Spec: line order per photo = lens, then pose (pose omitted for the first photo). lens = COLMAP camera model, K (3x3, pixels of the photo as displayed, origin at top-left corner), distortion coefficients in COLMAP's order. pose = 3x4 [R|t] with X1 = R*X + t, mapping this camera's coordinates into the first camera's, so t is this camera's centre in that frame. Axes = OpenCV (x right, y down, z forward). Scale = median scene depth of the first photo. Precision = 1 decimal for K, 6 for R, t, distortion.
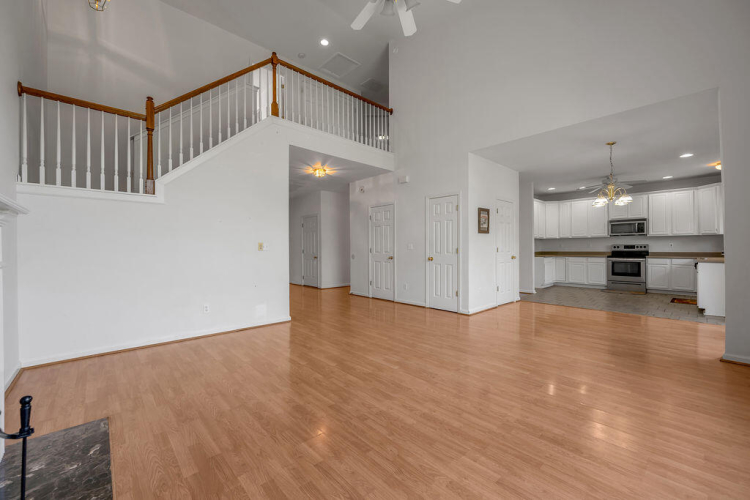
lens RADIAL K [[301.2, 0, 373.1], [0, 301.2, 247.7], [0, 0, 1]] dist [-0.007039, 0.001362]
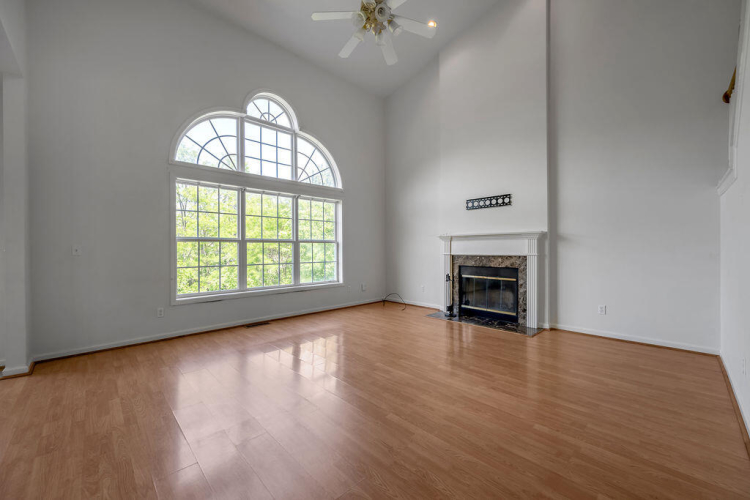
lens RADIAL K [[301.2, 0, 373.0], [0, 301.2, 248.2], [0, 0, 1]] dist [-0.007039, 0.001362]
pose [[-0.999720, 0.010423, -0.021262, 0.043006], [0.010482, 0.999942, -0.002660, -0.000719], [0.021233, -0.002882, -0.999770, 0.787781]]
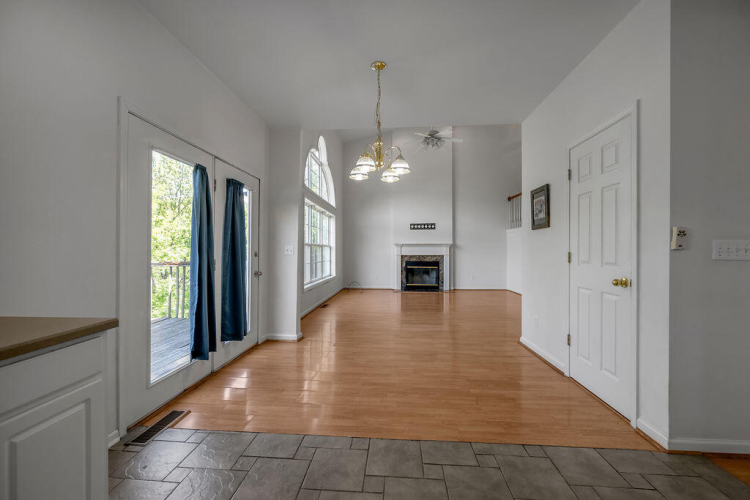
lens RADIAL K [[301.2, 0, 375.6], [0, 301.2, 249.6], [0, 0, 1]] dist [-0.007039, 0.001362]
pose [[-0.721900, 0.000326, -0.691997, 0.746707], [0.003253, 0.999990, -0.002922, -0.003470], [0.691990, -0.004360, -0.721894, 0.879884]]
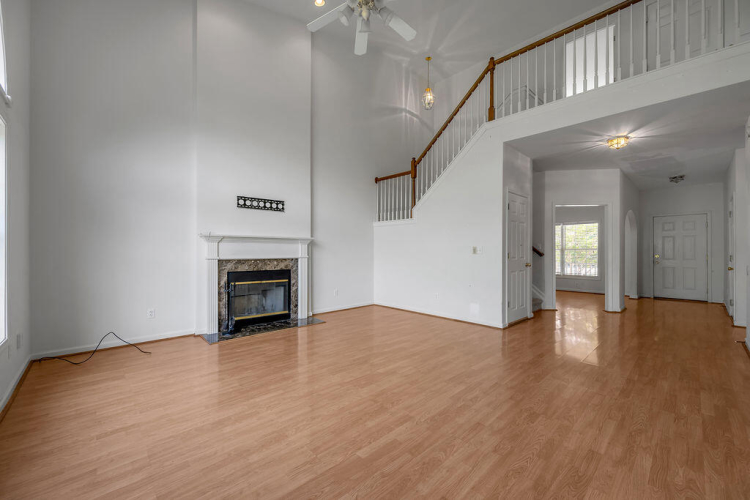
lens RADIAL K [[301.2, 0, 379.1], [0, 301.2, 251.0], [0, 0, 1]] dist [-0.007039, 0.001362]
pose [[0.026936, 0.002638, -0.999634, 0.416980], [-0.001694, 0.999995, 0.002594, -0.002599], [0.999636, 0.001623, 0.026940, 0.373084]]
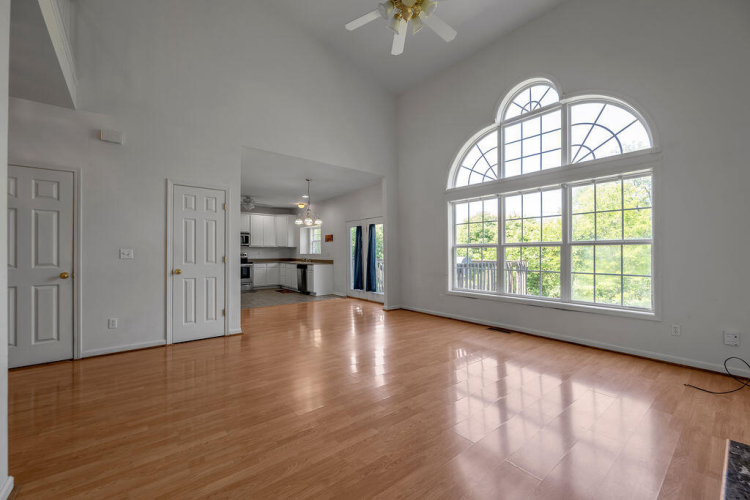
lens RADIAL K [[301.2, 0, 374.1], [0, 301.2, 249.8], [0, 0, 1]] dist [-0.007039, 0.001362]
pose [[0.065661, 0.018288, 0.997674, -0.356775], [0.000543, 0.999831, -0.018363, -0.000316], [-0.997842, 0.001748, 0.065640, 0.383524]]
